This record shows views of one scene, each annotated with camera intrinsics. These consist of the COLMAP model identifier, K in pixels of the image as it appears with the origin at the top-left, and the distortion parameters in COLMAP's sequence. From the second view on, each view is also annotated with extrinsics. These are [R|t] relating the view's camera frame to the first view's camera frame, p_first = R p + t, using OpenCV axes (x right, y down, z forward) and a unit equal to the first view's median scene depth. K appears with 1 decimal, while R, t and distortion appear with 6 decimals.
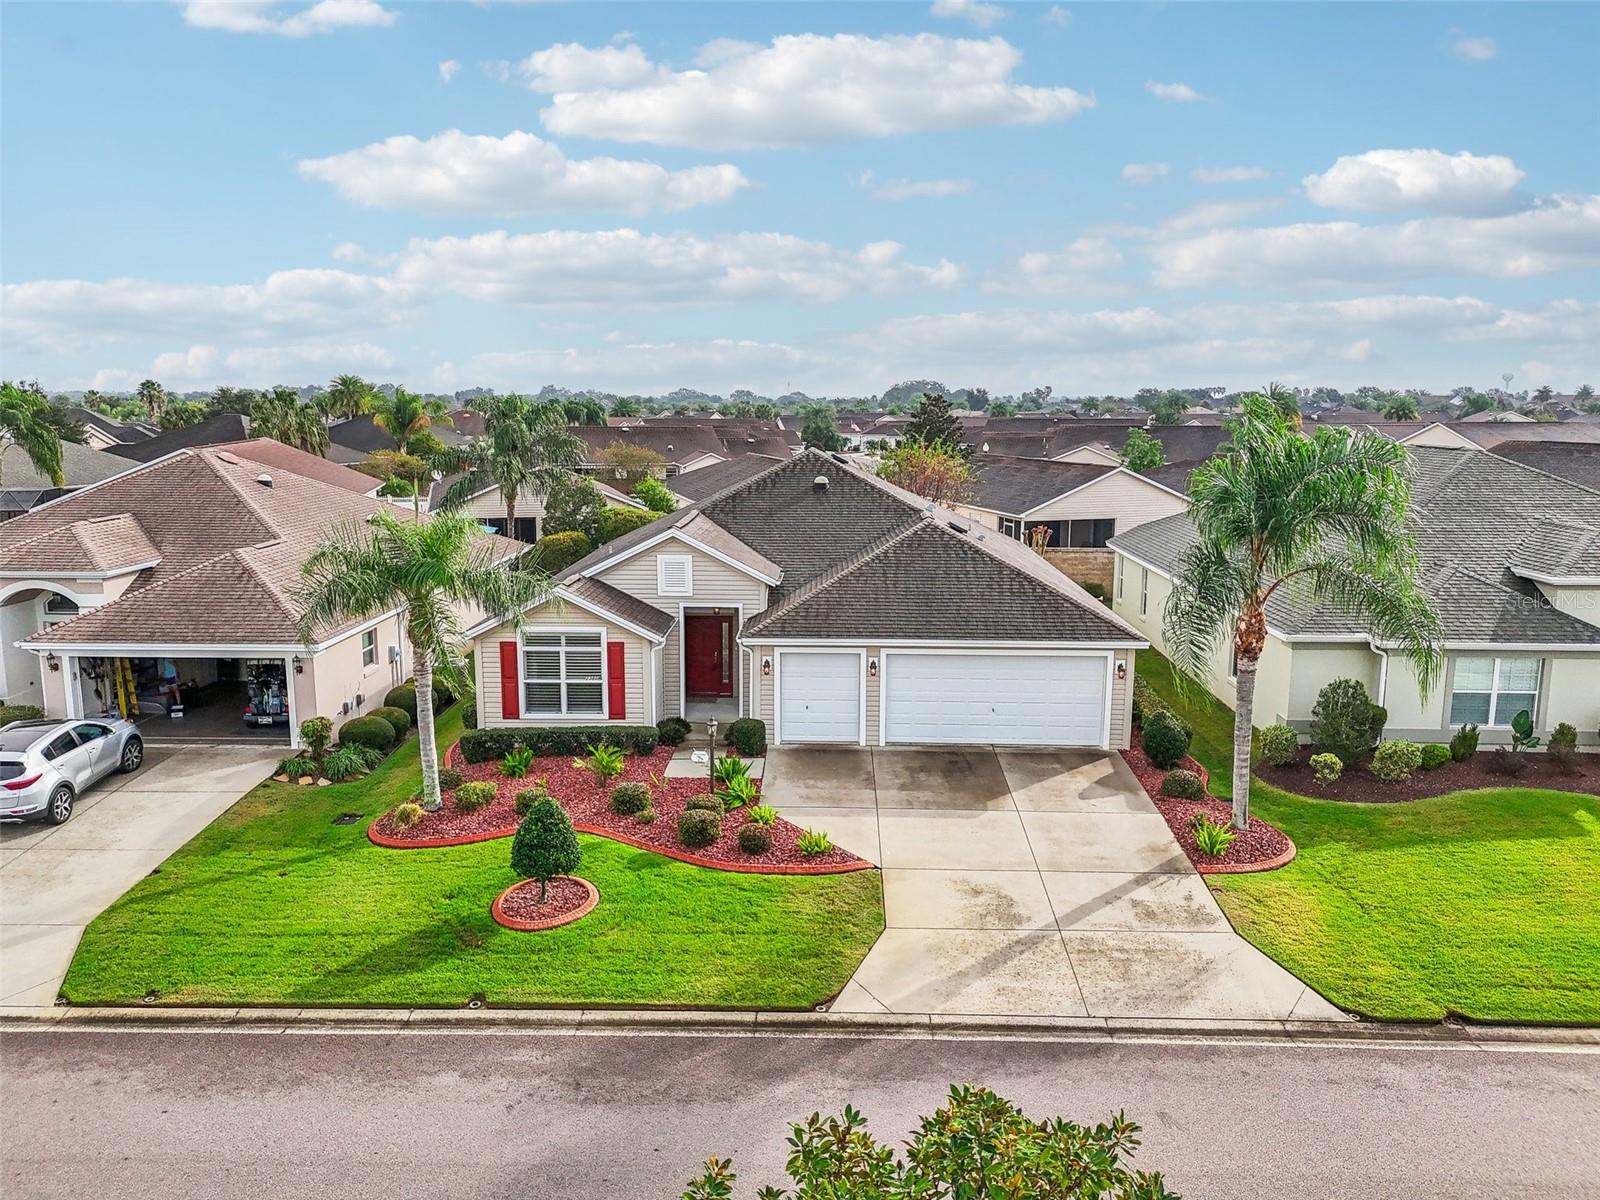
lens RADIAL K [[1196.0, 0, 803.5], [0, 1196.0, 606.3], [0, 0, 1]] dist [0.065782, -0.073089]
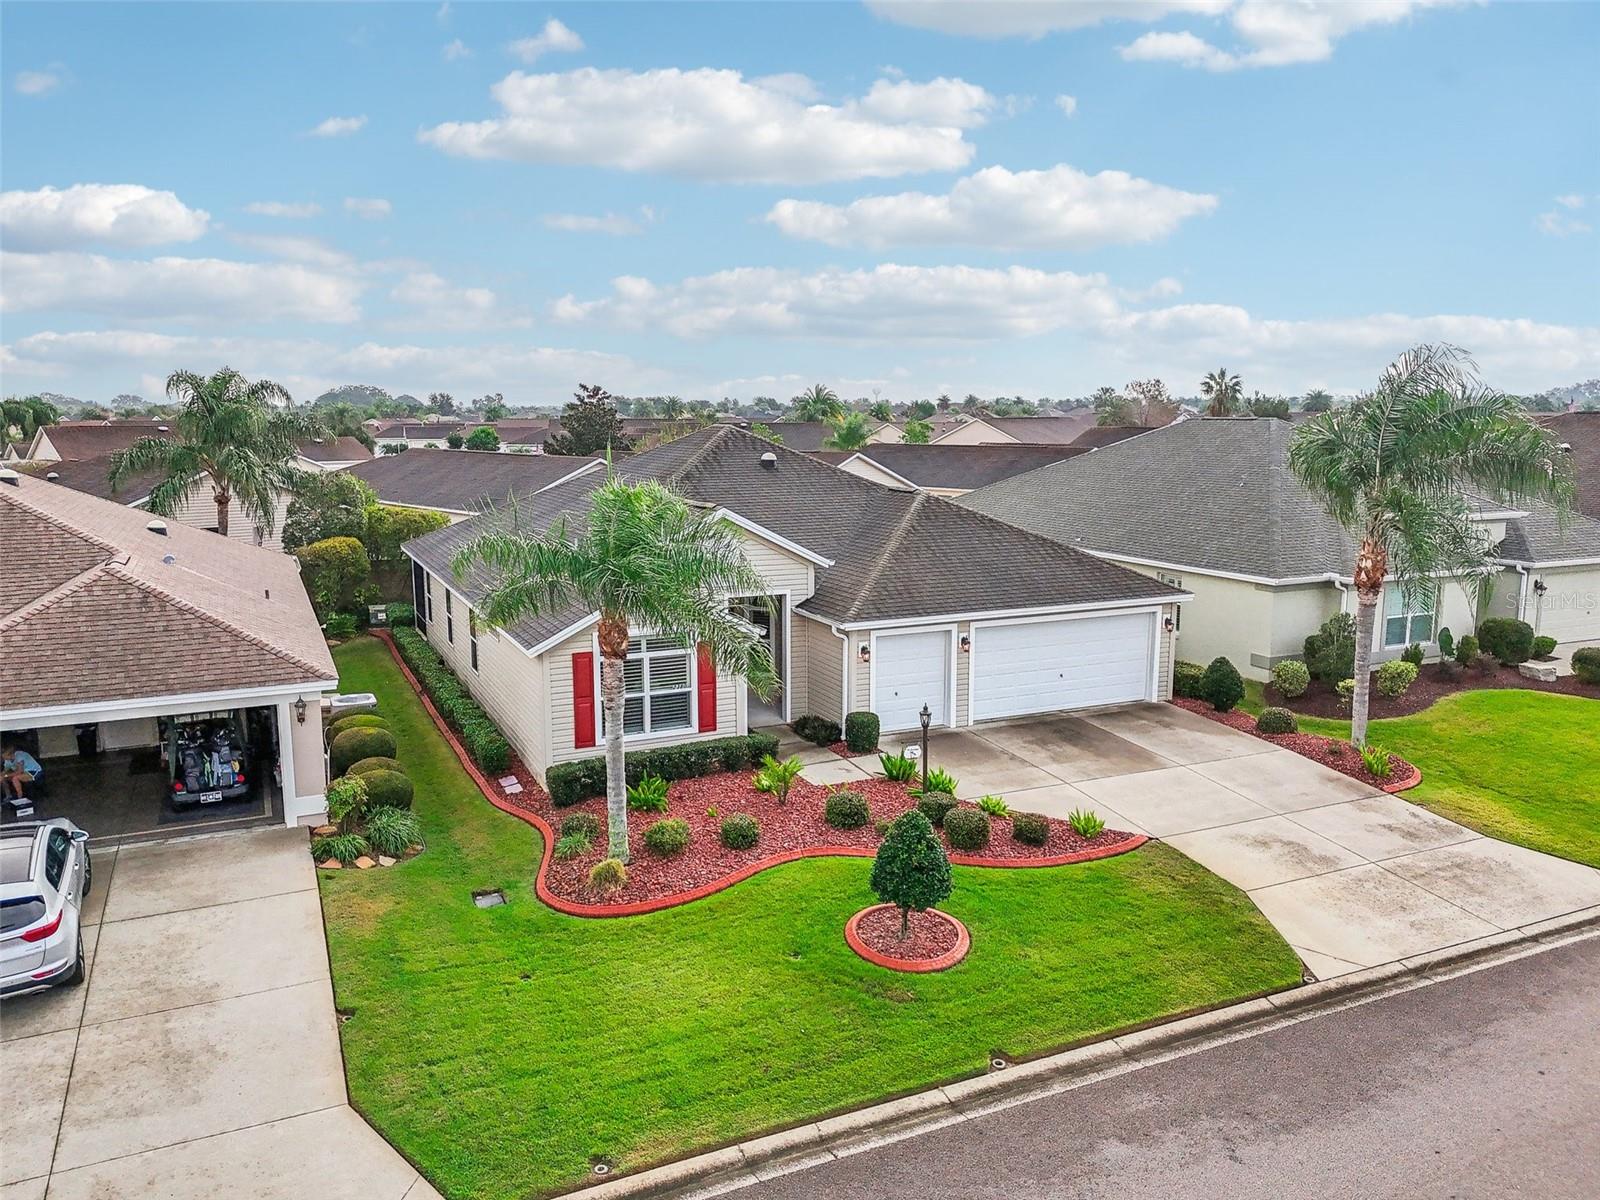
lens RADIAL K [[1196.0, 0, 803.5], [0, 1196.0, 606.3], [0, 0, 1]] dist [0.065782, -0.073089]
pose [[0.893298, -0.077556, 0.442723, -0.471867], [0.080975, 0.996653, 0.011207, 0.001278], [-0.442110, 0.025838, 0.896589, 0.207101]]
